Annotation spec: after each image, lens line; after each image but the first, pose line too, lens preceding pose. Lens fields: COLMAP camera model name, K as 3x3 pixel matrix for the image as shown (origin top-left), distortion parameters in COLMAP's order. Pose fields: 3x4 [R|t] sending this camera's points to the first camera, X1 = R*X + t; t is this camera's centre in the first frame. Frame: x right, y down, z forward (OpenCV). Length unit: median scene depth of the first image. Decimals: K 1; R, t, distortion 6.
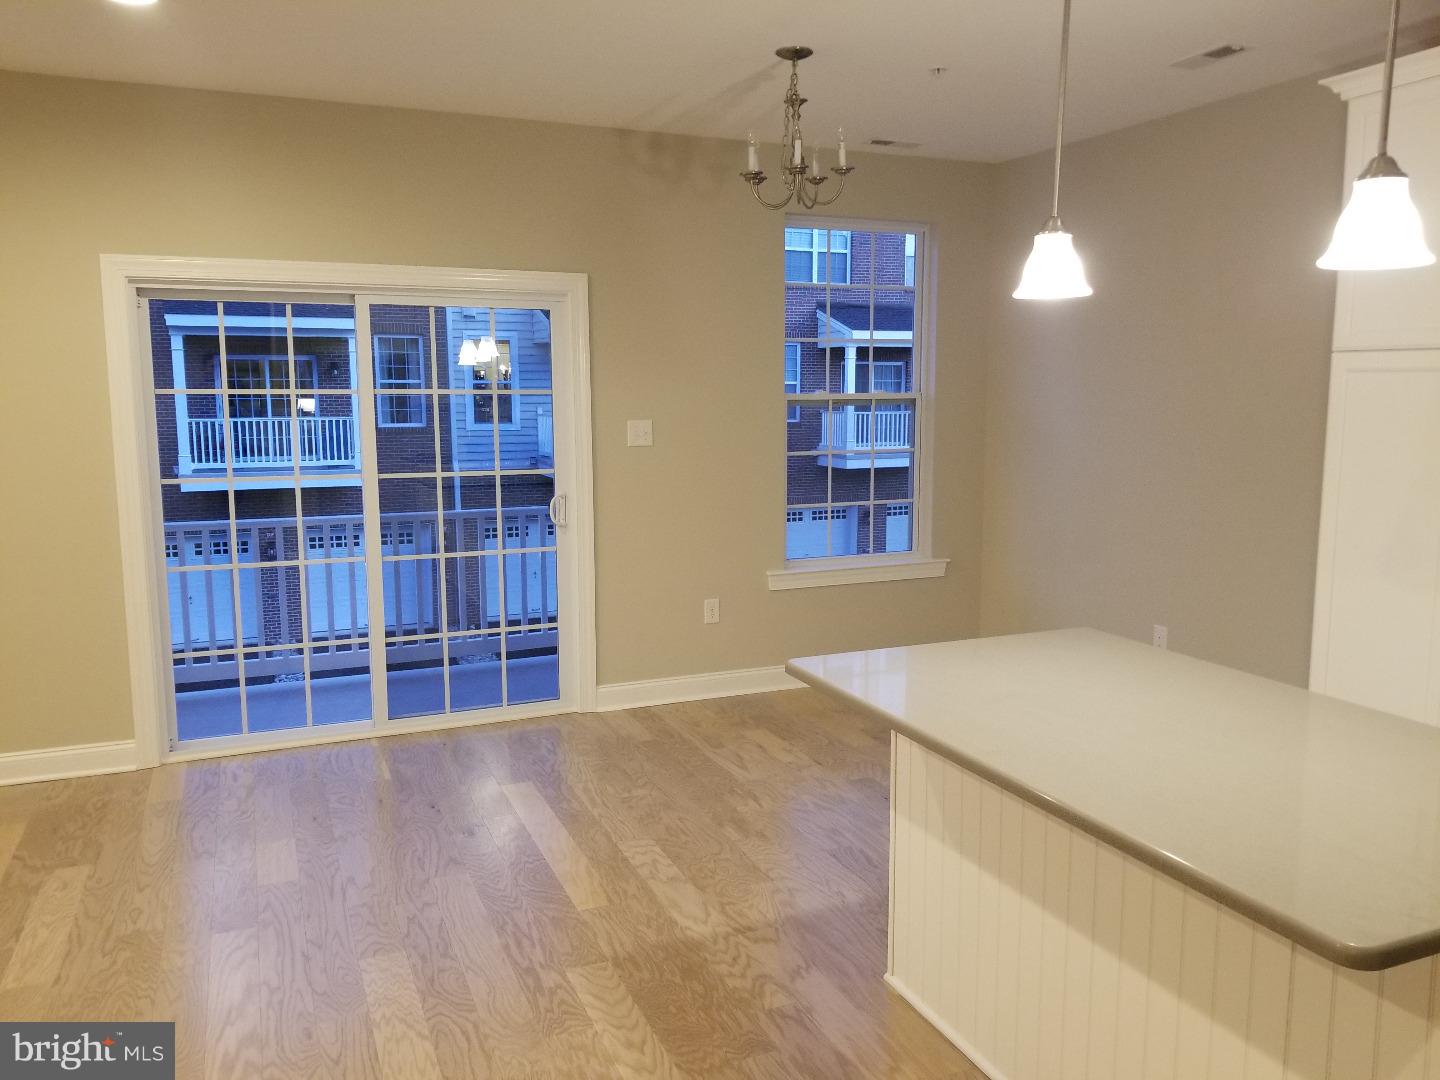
lens RADIAL K [[1114.7, 0, 737.8], [0, 1114.7, 538.1], [0, 0, 1]] dist [0.044870, -0.077082]
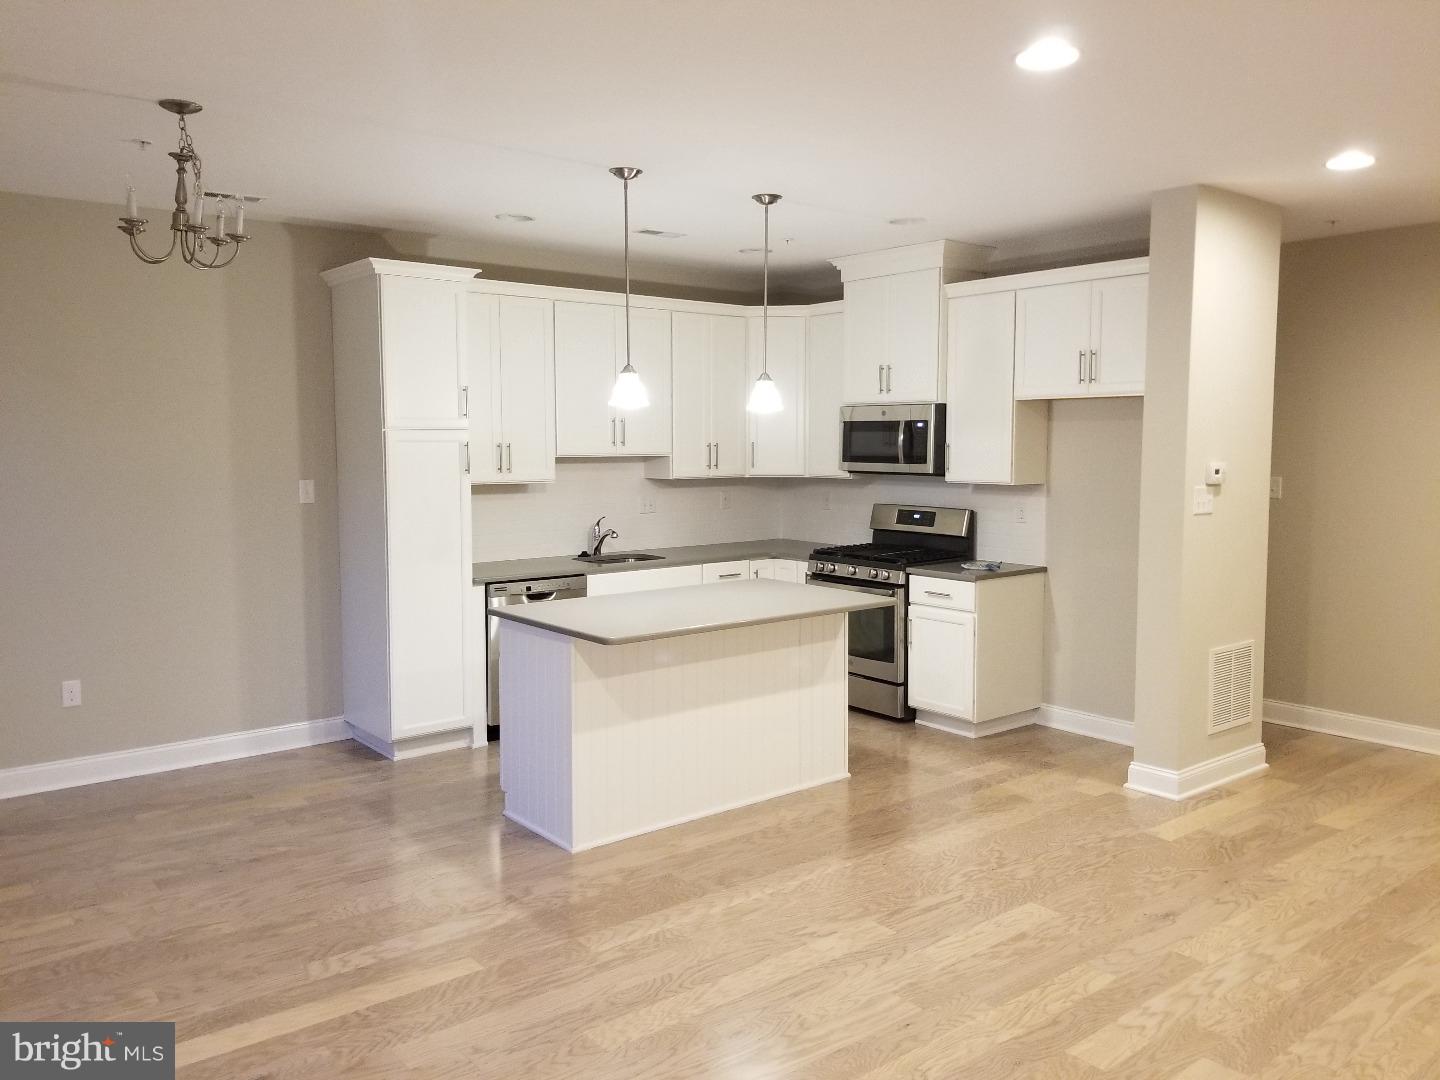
lens RADIAL K [[1114.7, 0, 726.4], [0, 1114.7, 514.7], [0, 0, 1]] dist [0.044870, -0.077082]
pose [[-0.268300, -0.063720, 0.961226, -1.138284], [0.133727, 0.985686, 0.102668, -0.146734], [-0.954008, 0.156087, -0.255939, 0.972971]]
